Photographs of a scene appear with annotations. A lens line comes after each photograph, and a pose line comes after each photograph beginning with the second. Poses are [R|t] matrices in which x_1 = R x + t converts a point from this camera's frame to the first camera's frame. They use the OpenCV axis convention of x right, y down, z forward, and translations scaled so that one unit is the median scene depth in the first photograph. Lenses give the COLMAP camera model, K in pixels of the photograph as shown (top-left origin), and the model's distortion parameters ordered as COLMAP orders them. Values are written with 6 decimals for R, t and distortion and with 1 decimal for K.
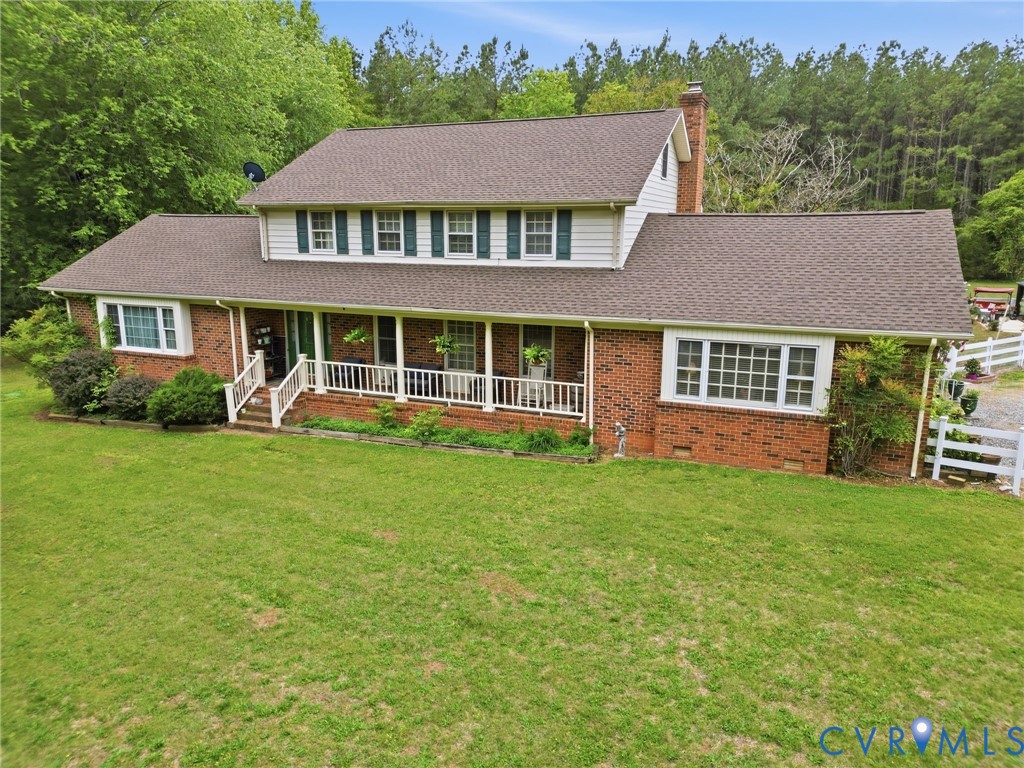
lens RADIAL K [[713.7, 0, 512.0], [0, 713.7, 384.0], [0, 0, 1]] dist [0.062627, -0.054314]
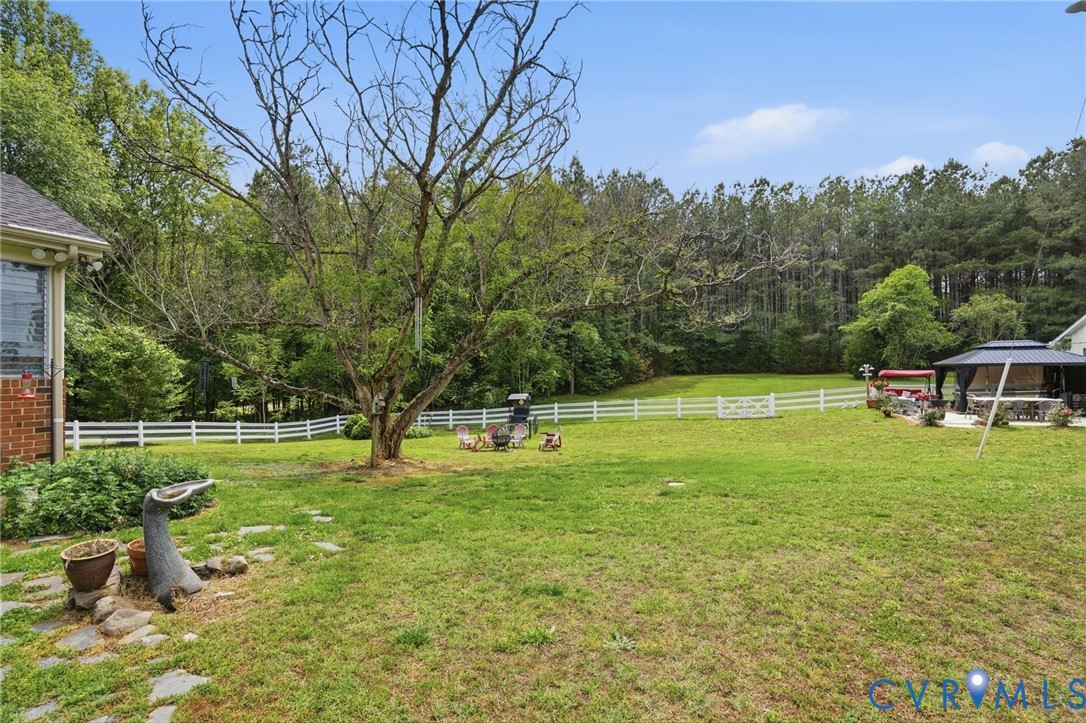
lens RADIAL K [[535.4, 0, 543.0], [0, 535.4, 361.5], [0, 0, 1]] dist [-0.004801, -0.000509]
pose [[0.999136, -0.009016, 0.040565, 0.181561], [0.017465, 0.976882, -0.213066, -0.020912], [-0.037706, 0.213591, 0.976195, 0.320818]]
